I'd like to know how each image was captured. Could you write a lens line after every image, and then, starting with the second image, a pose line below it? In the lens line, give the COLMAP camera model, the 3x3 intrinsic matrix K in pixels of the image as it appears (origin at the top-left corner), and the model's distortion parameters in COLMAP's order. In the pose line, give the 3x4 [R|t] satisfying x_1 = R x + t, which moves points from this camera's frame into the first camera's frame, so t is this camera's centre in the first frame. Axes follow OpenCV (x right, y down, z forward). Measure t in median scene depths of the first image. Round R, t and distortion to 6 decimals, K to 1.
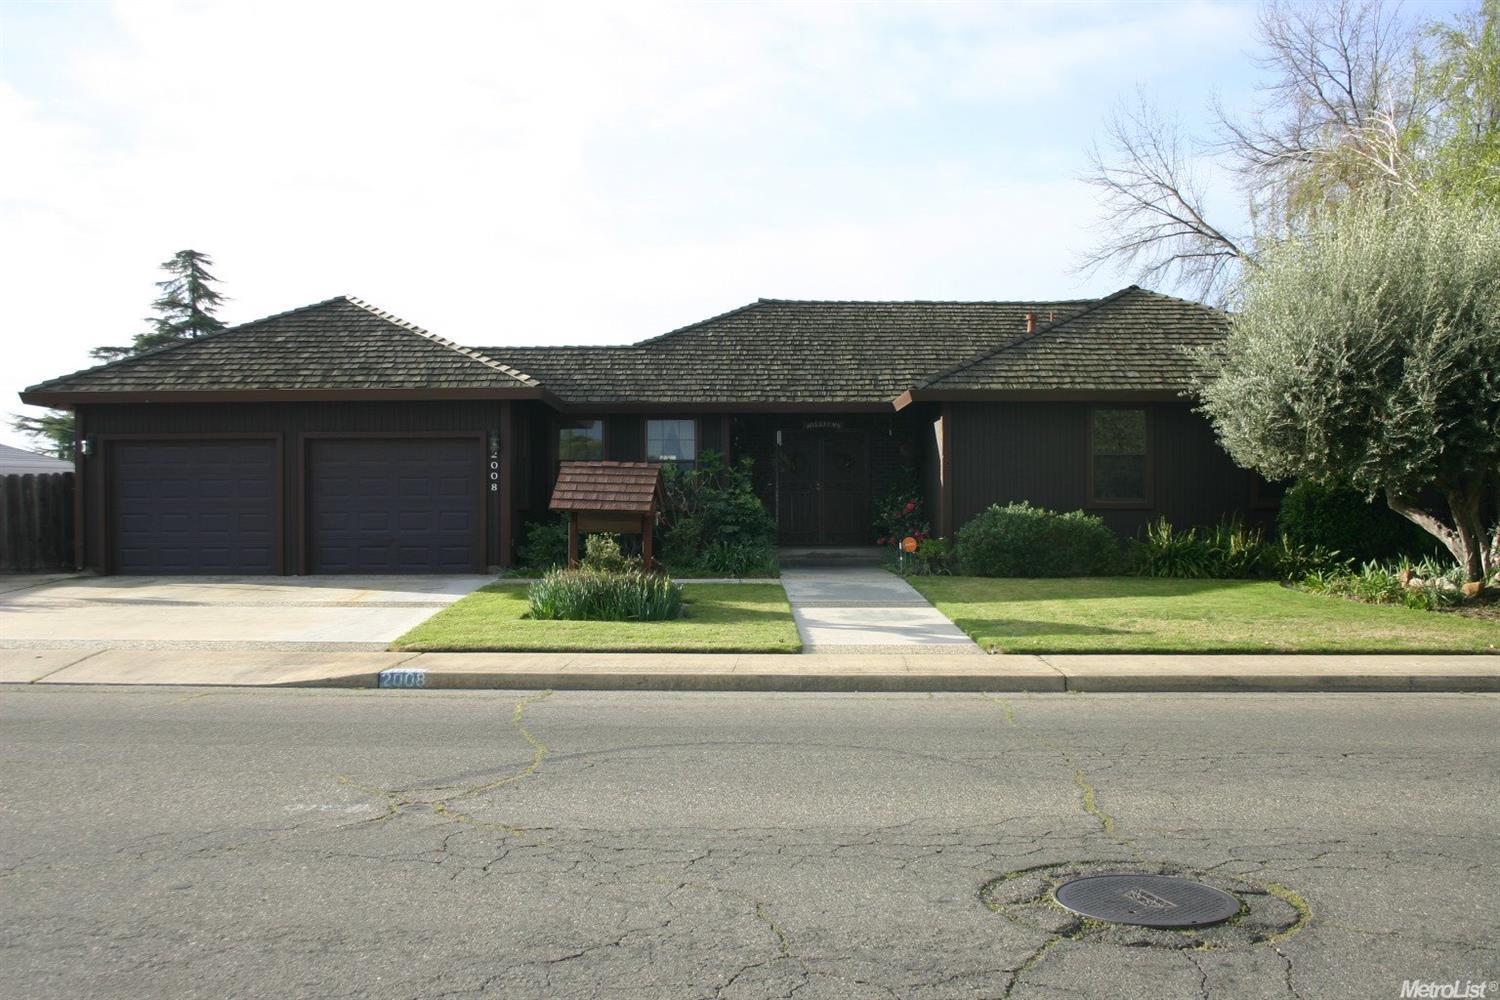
lens RADIAL K [[1476.6, 0, 750.0], [0, 1476.6, 500.0], [0, 0, 1]] dist [-0.126555, 0.182256]
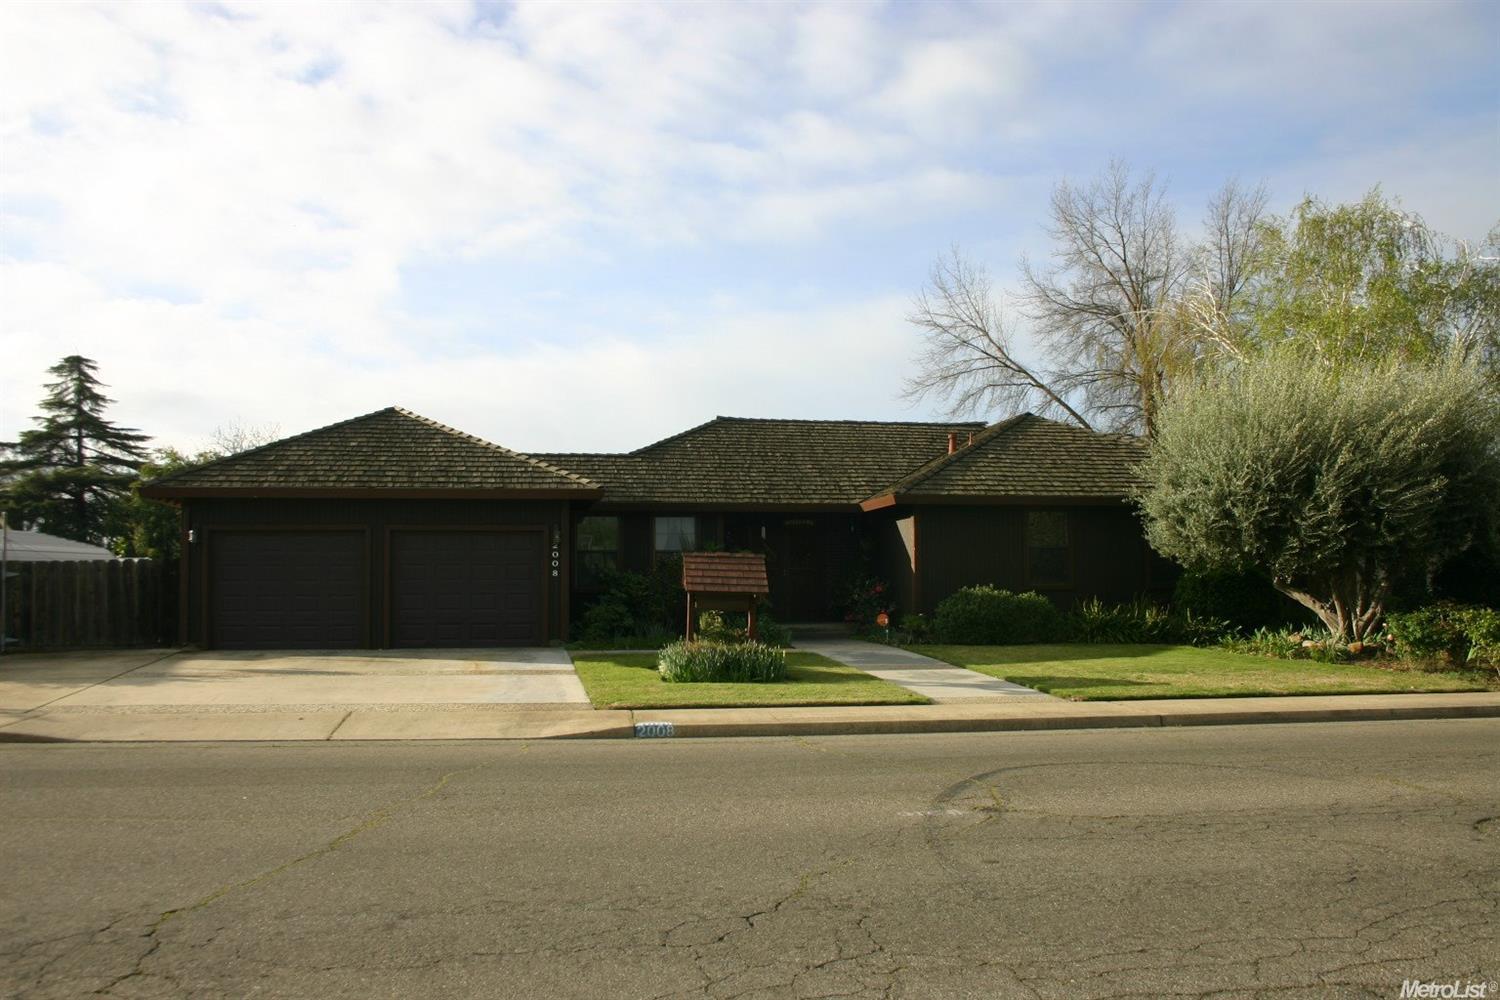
lens RADIAL K [[1283.1, 0, 748.9], [0, 1283.1, 519.2], [0, 0, 1]] dist [-0.166480, 0.187995]
pose [[0.985267, 0.007536, 0.170860, -0.195234], [0.001179, 0.998706, -0.050852, 0.000458], [-0.171022, 0.050304, 0.983982, -0.037446]]
